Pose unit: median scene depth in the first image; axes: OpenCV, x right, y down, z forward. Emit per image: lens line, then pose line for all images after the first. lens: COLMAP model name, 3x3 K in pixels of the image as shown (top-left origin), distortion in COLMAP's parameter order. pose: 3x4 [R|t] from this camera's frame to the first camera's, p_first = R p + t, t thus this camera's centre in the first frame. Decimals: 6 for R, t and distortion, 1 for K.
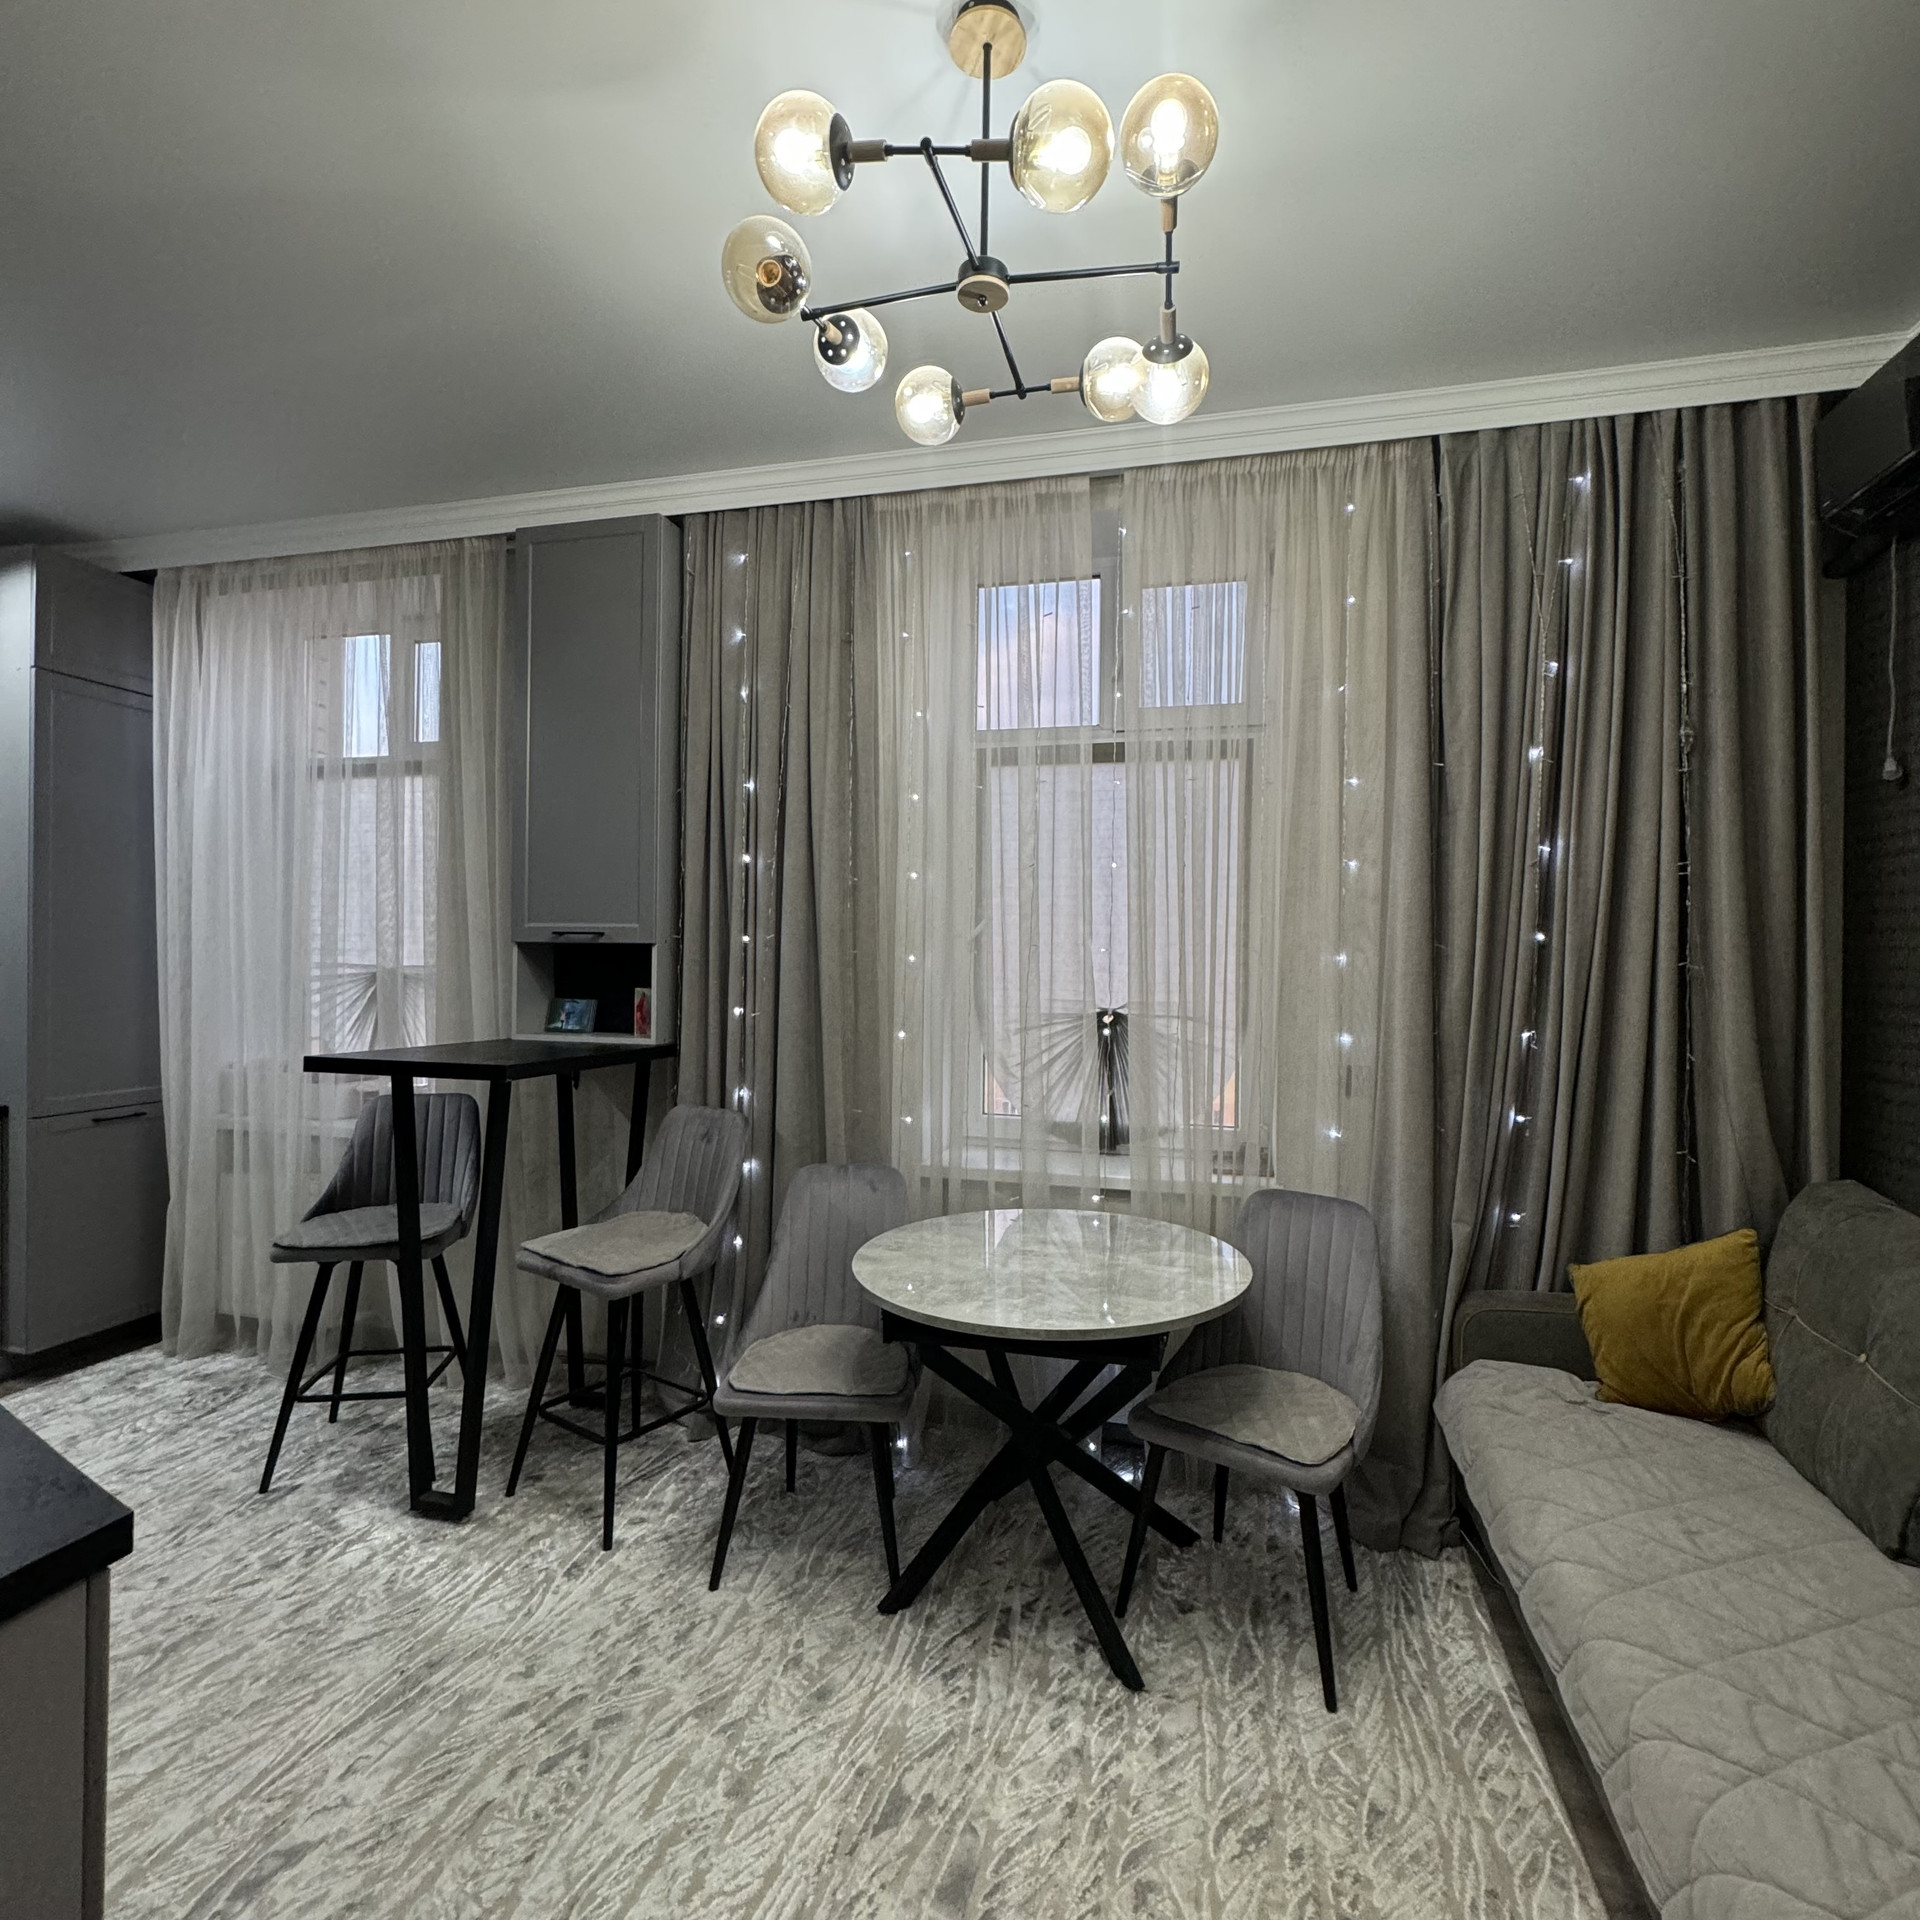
lens RADIAL K [[1018.1, 0, 964.3], [0, 1018.1, 956.6], [0, 0, 1]] dist [-0.000035, -0.000167]
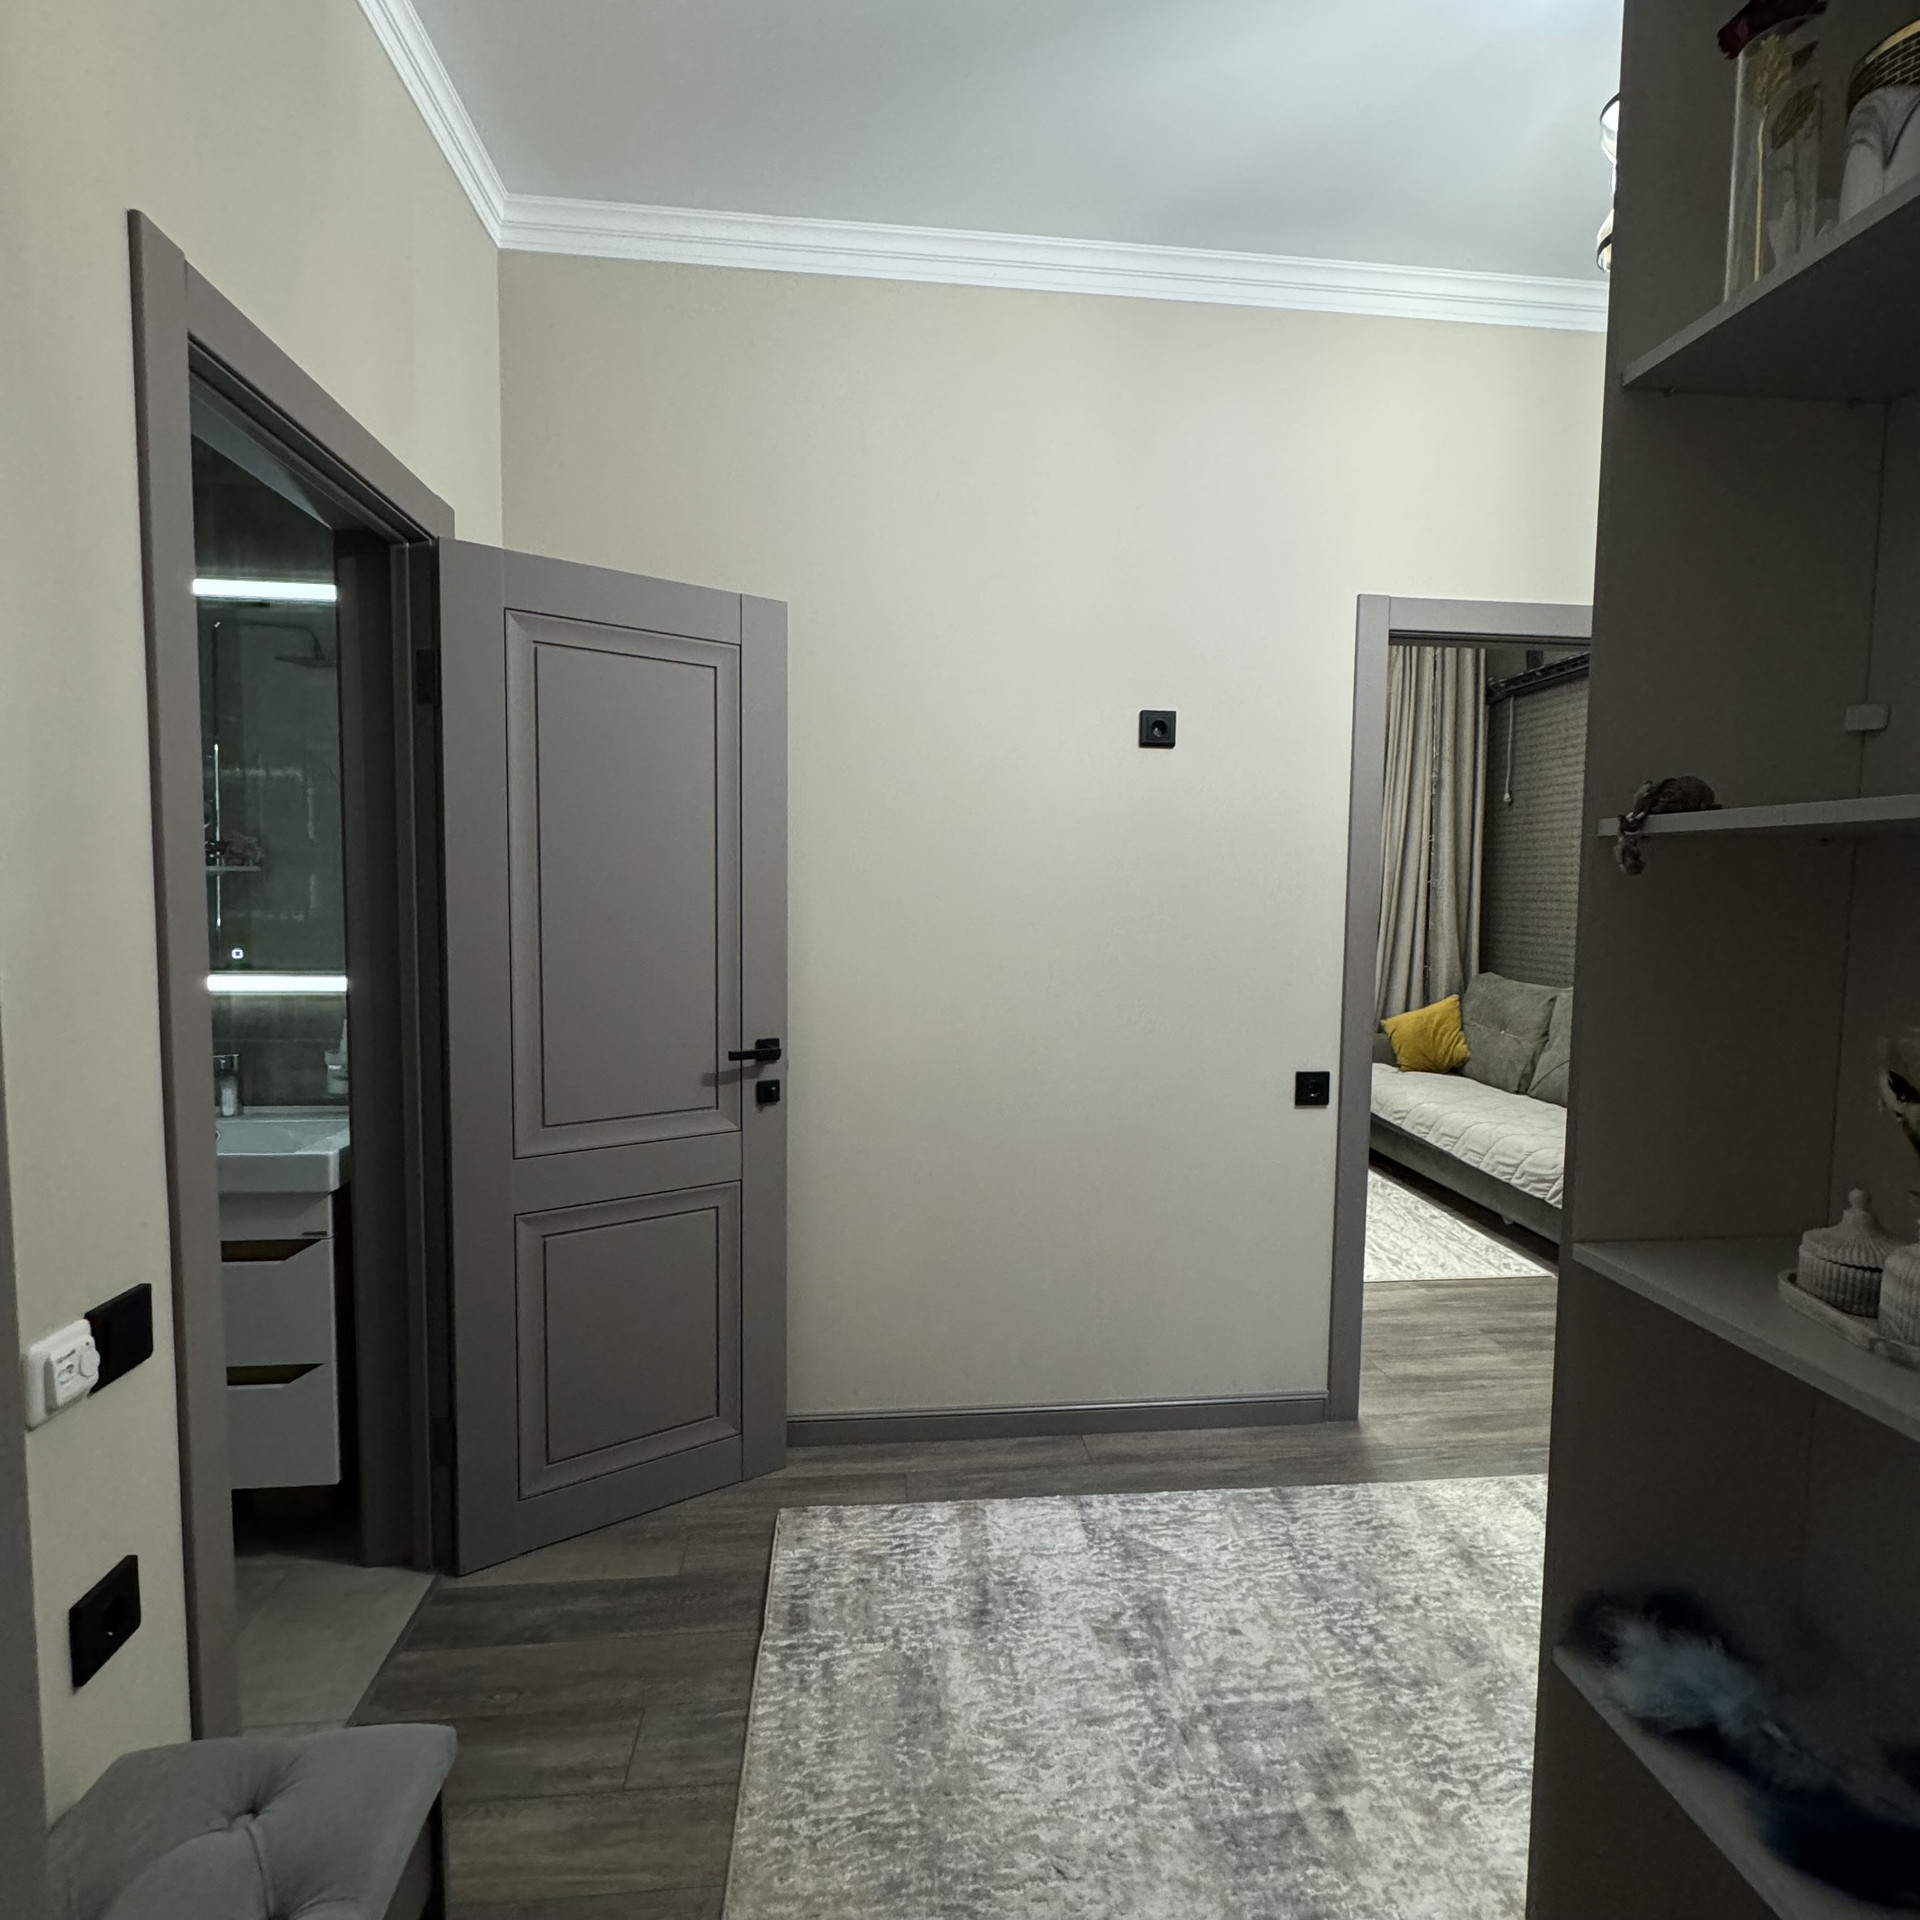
lens RADIAL K [[1018.1, 0, 964.3], [0, 1018.1, 956.6], [0, 0, 1]] dist [-0.000035, -0.000167]
pose [[0.938442, -0.020720, 0.344814, -0.943650], [-0.003635, 0.997552, 0.069835, 0.017798], [-0.345417, -0.066790, 0.936070, -0.686570]]
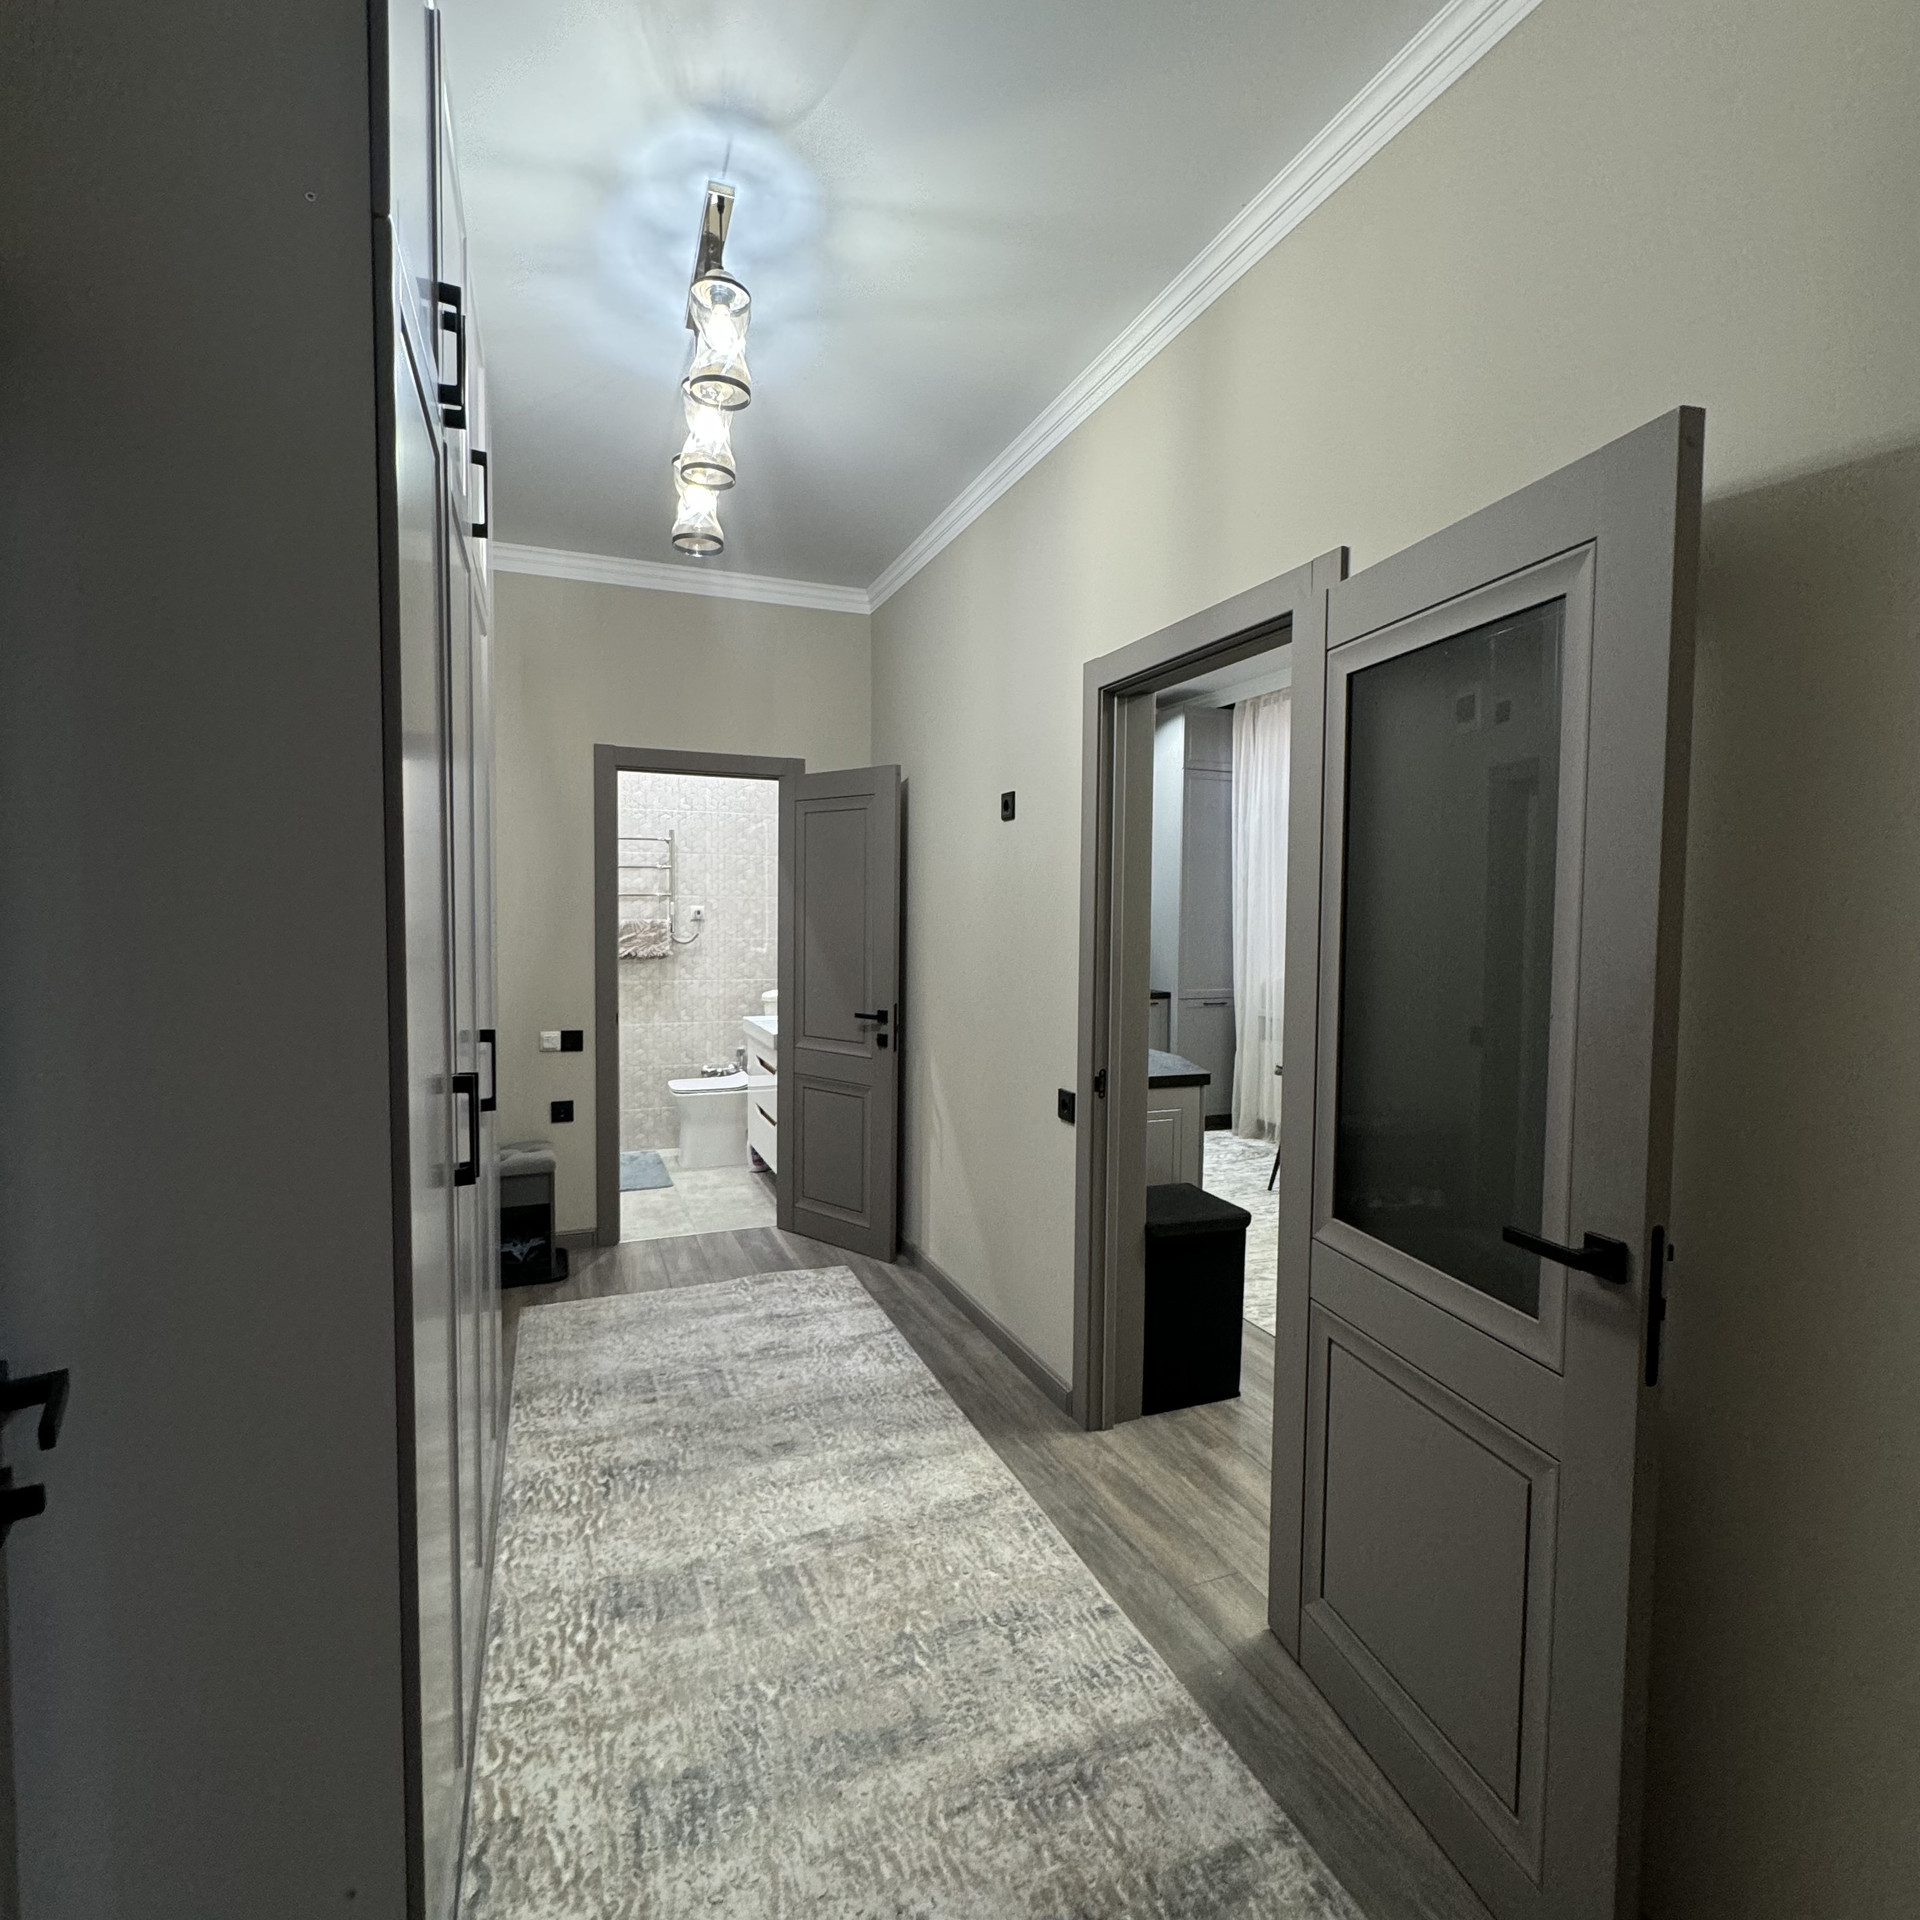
lens RADIAL K [[1018.1, 0, 964.3], [0, 1018.1, 956.6], [0, 0, 1]] dist [-0.000035, -0.000167]
pose [[0.590075, 0.030915, -0.806756, 0.537289], [-0.004391, 0.999375, 0.035084, 0.012714], [0.807336, -0.017159, 0.589842, -0.628566]]
